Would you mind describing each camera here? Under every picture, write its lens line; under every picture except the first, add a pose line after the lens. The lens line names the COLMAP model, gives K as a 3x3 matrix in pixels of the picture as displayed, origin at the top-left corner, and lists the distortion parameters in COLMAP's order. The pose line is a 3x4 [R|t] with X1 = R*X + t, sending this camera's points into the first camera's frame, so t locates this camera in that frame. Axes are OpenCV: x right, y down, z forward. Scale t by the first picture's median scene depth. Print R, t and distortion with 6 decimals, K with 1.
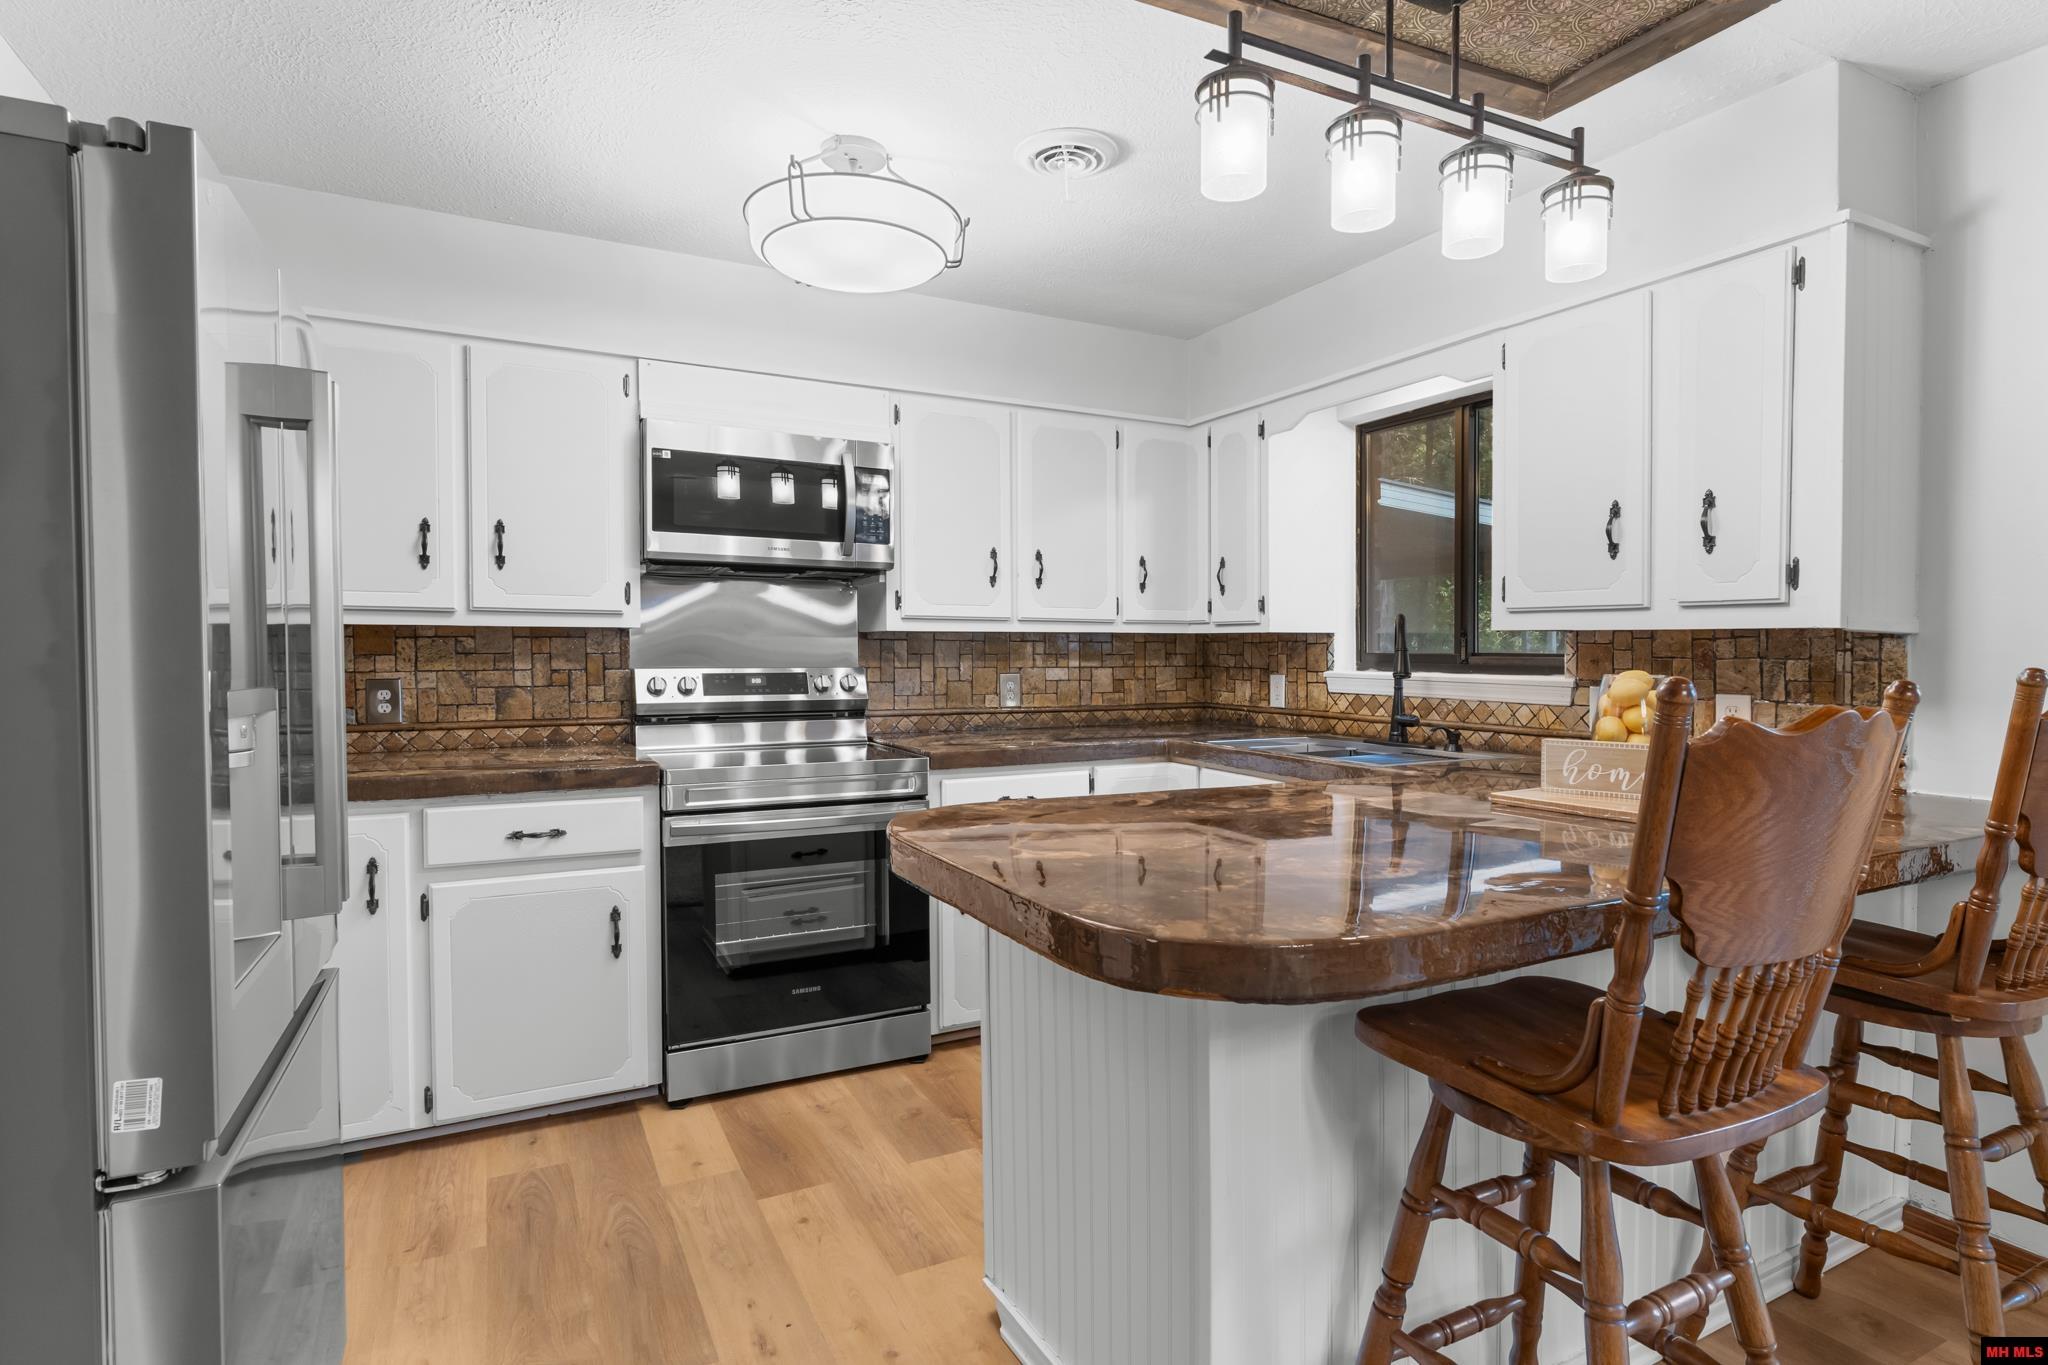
lens RADIAL K [[1047.6, 0, 1022.1], [0, 1047.6, 676.2], [0, 0, 1]] dist [0.002153, -0.000489]
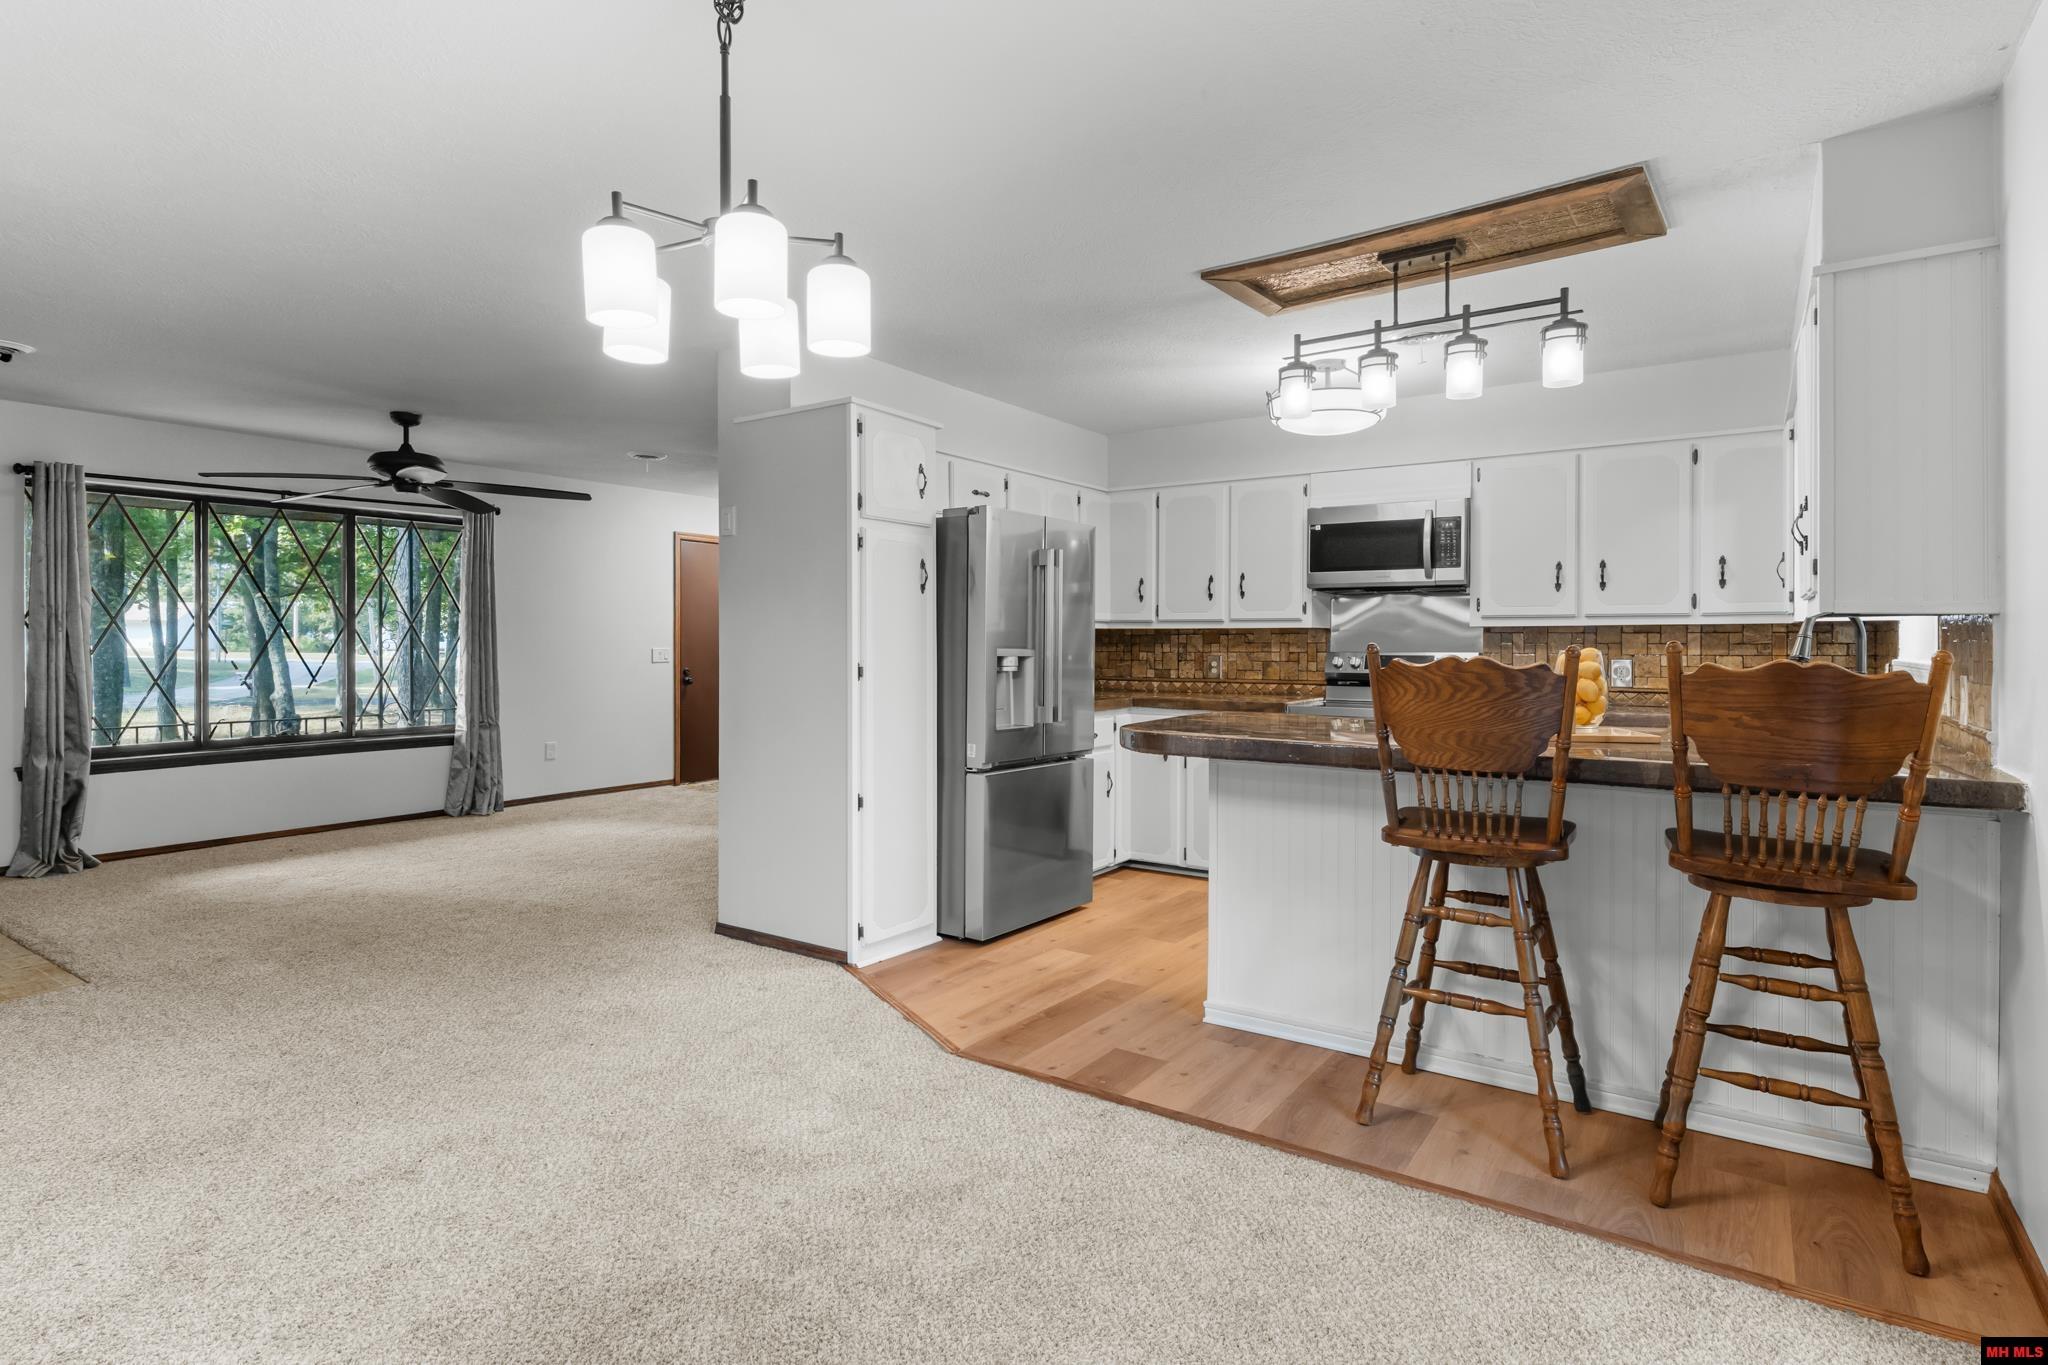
lens RADIAL K [[1047.6, 0, 1021.6], [0, 1047.6, 667.0], [0, 0, 1]] dist [0.002153, -0.000489]
pose [[0.476318, 0.017110, -0.879106, 0.997823], [-0.021328, 0.999741, 0.007902, 0.016499], [0.879014, 0.014986, 0.476560, -0.263925]]
